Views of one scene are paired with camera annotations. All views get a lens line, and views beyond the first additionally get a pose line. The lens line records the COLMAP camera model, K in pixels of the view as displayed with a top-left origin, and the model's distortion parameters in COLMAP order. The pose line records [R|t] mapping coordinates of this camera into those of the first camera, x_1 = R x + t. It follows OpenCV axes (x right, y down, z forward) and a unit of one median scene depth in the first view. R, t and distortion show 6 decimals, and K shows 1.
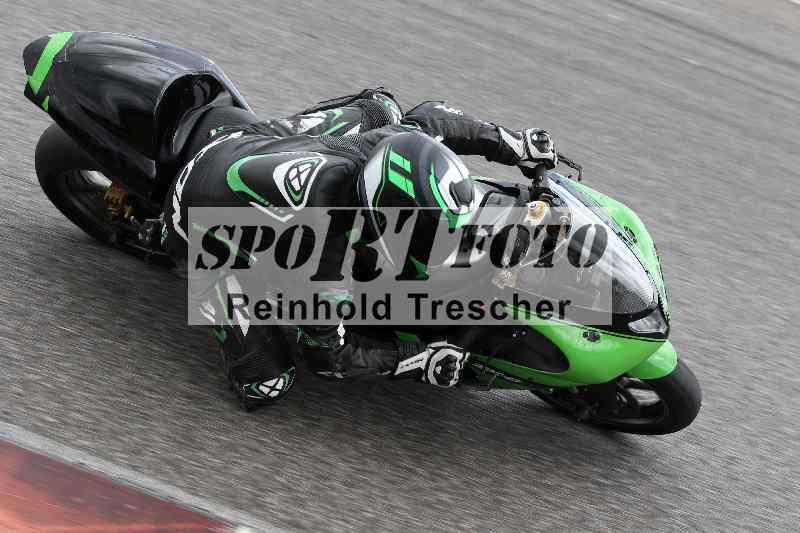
lens RADIAL K [[2457.3, 0, 402.8], [0, 2457.3, 268.3], [0, 0, 1]] dist [-0.251472, 0.000000]
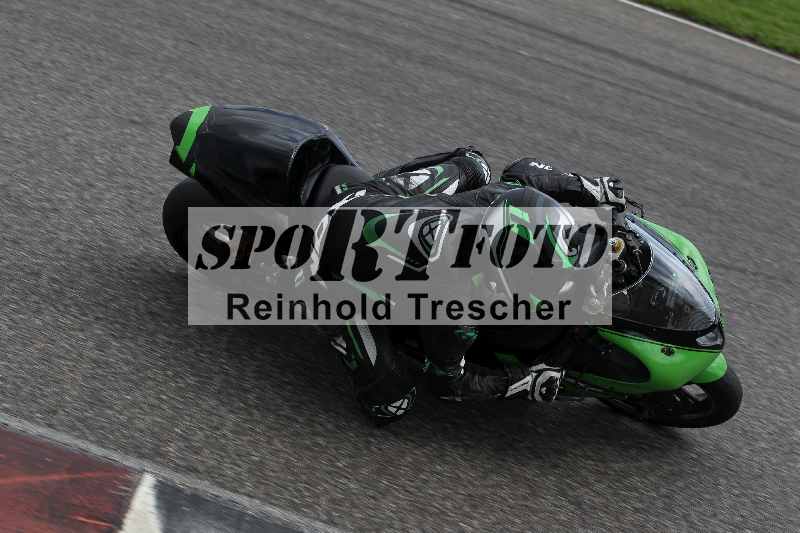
lens RADIAL K [[2146.0, 0, 398.7], [0, 2146.0, 265.5], [0, 0, 1]] dist [-0.282802, 0.000000]
pose [[0.997669, -0.039012, 0.055989, -0.105643], [0.038343, 0.999180, 0.012972, -0.031586], [-0.056449, -0.010795, 0.998347, -0.013126]]
